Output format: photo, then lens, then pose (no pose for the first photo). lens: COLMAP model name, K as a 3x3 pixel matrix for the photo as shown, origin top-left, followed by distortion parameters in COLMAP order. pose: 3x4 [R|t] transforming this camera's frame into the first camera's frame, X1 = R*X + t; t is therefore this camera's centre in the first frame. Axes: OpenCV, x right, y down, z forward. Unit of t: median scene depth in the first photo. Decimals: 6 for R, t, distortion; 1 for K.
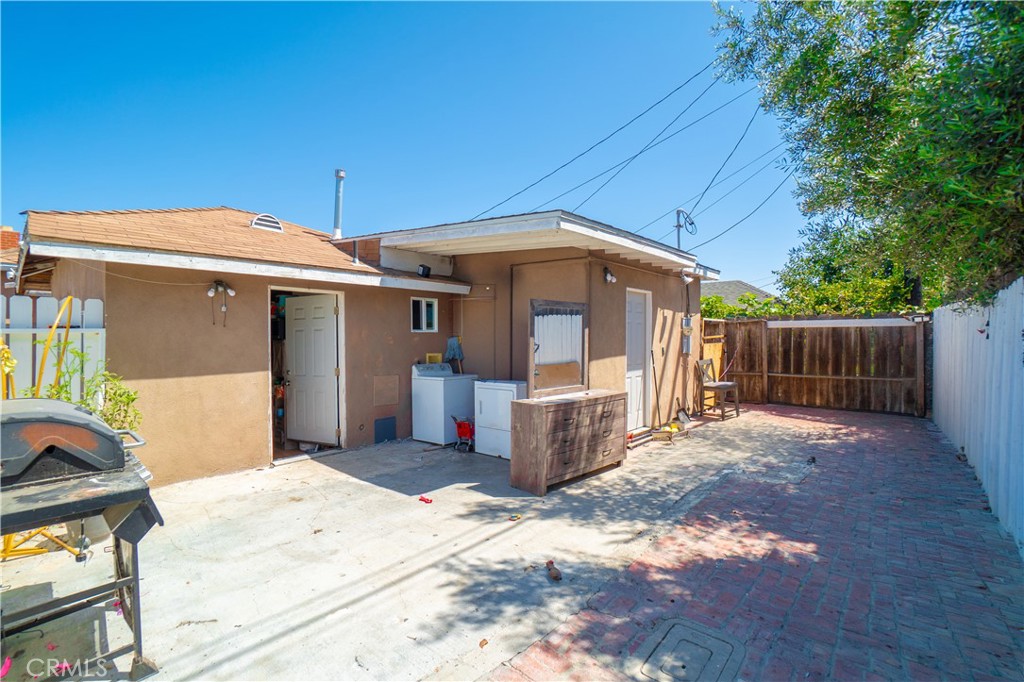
lens RADIAL K [[446.9, 0, 515.5], [0, 446.9, 334.8], [0, 0, 1]] dist [-0.031591, 0.005382]
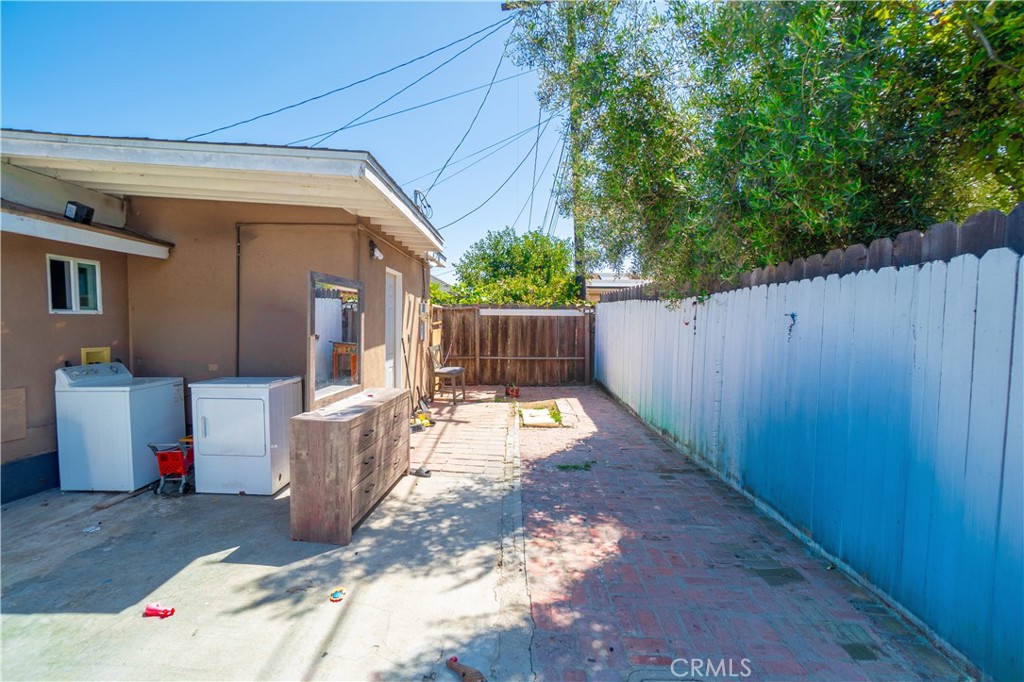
lens RADIAL K [[446.9, 0, 510.0], [0, 446.9, 340.4], [0, 0, 1]] dist [-0.031591, 0.005382]
pose [[0.793578, -0.014568, 0.608293, -0.104139], [-0.014483, 0.998978, 0.042820, -0.003825], [-0.608296, -0.042791, 0.792556, 0.174617]]
